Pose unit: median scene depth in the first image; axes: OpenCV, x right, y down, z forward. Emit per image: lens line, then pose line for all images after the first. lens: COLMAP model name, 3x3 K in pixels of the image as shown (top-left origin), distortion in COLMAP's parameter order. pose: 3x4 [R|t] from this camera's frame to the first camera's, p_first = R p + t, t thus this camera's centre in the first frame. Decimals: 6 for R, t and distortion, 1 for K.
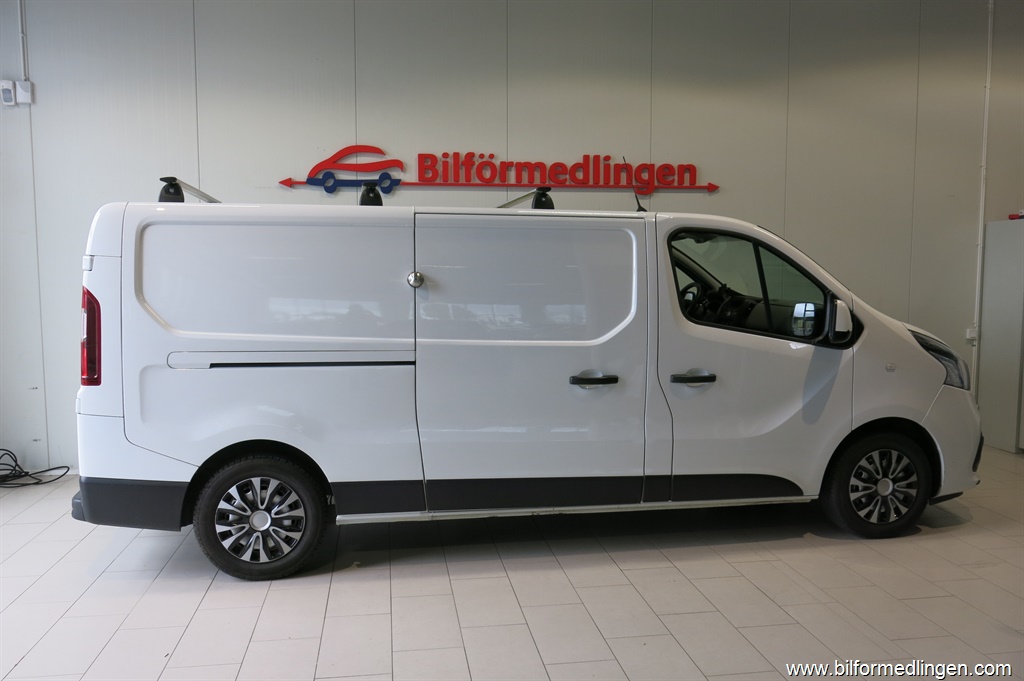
lens RADIAL K [[850.7, 0, 512.4], [0, 850.7, 358.4], [0, 0, 1]] dist [-0.041765, -0.001575]
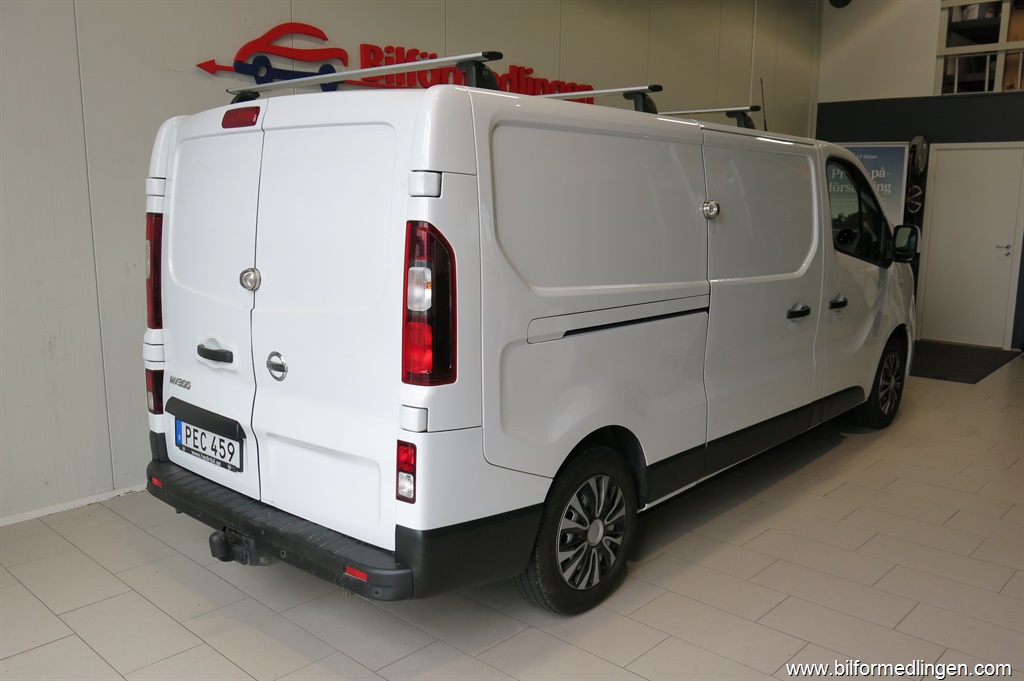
lens RADIAL K [[850.7, 0, 512.4], [0, 850.7, 358.4], [0, 0, 1]] dist [-0.041765, -0.001575]
pose [[0.786335, -0.111725, 0.607614, -0.788609], [0.056381, 0.992385, 0.109511, -0.049333], [-0.615222, -0.051855, 0.786647, 0.450863]]
